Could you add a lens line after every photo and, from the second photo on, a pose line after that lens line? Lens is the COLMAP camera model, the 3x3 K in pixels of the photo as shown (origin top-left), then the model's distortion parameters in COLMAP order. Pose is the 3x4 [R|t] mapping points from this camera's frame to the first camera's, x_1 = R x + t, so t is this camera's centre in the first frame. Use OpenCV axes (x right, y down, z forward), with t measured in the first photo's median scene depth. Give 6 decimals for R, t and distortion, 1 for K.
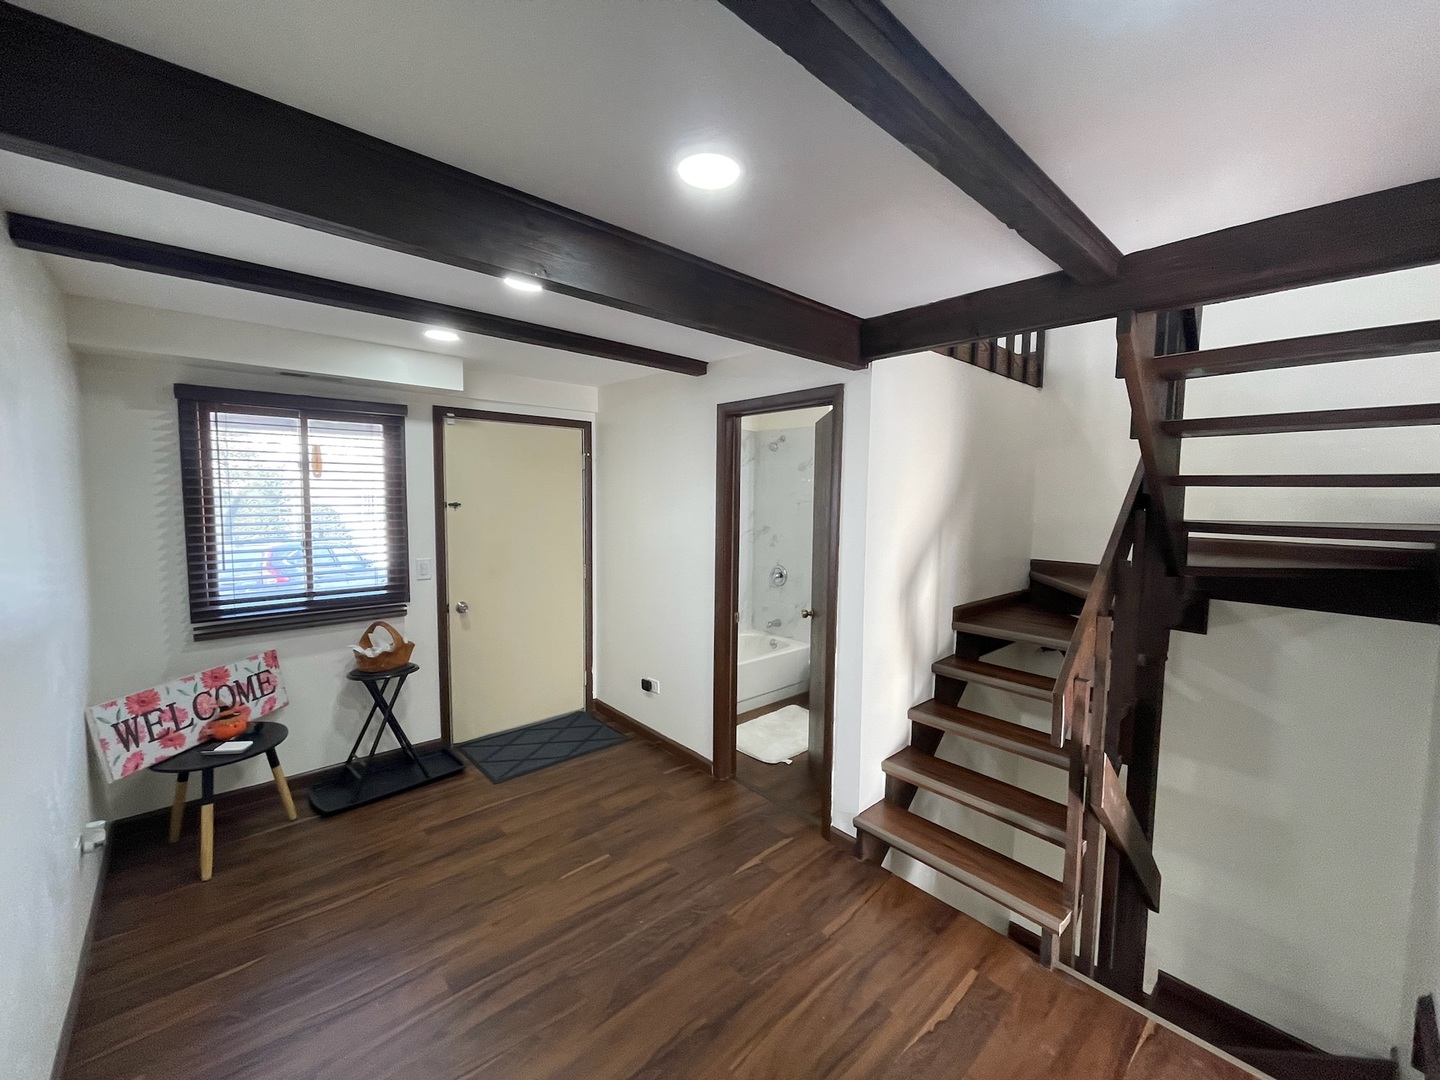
lens RADIAL K [[579.9, 0, 725.0], [0, 579.9, 535.3], [0, 0, 1]] dist [0.001361, 0.000358]
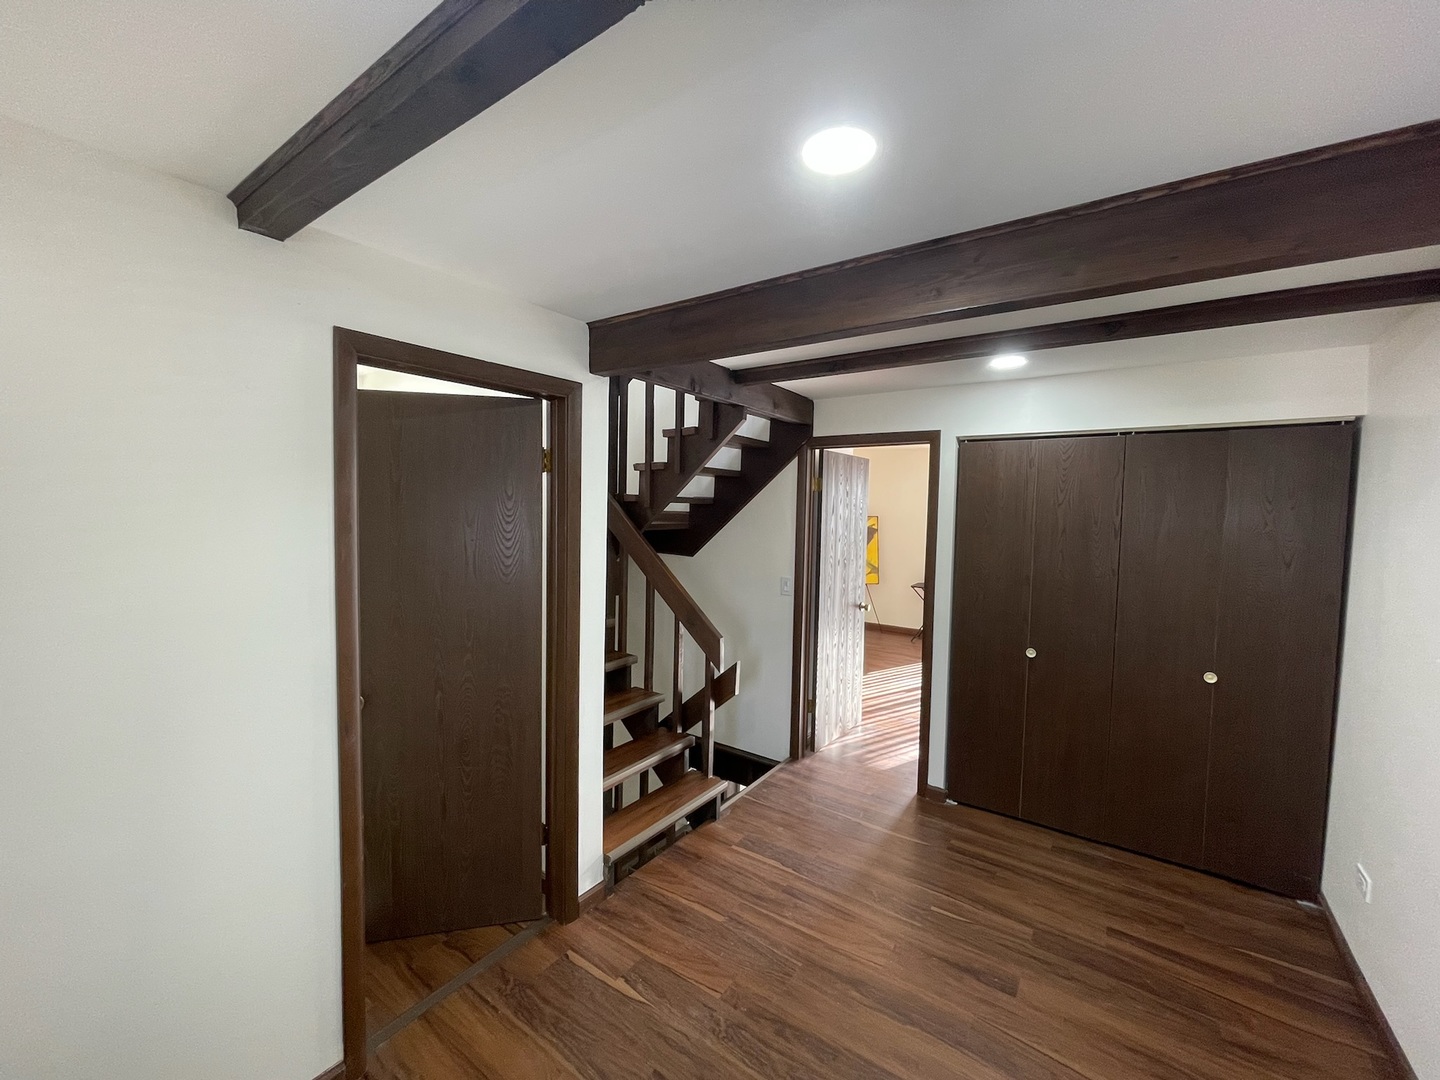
lens RADIAL K [[579.9, 0, 719.2], [0, 579.9, 540.2], [0, 0, 1]] dist [0.001361, 0.000358]
pose [[-0.218196, -0.060324, 0.974039, -0.857386], [0.053126, 0.995874, 0.073577, -0.101335], [-0.974458, 0.067801, -0.214090, 1.217587]]
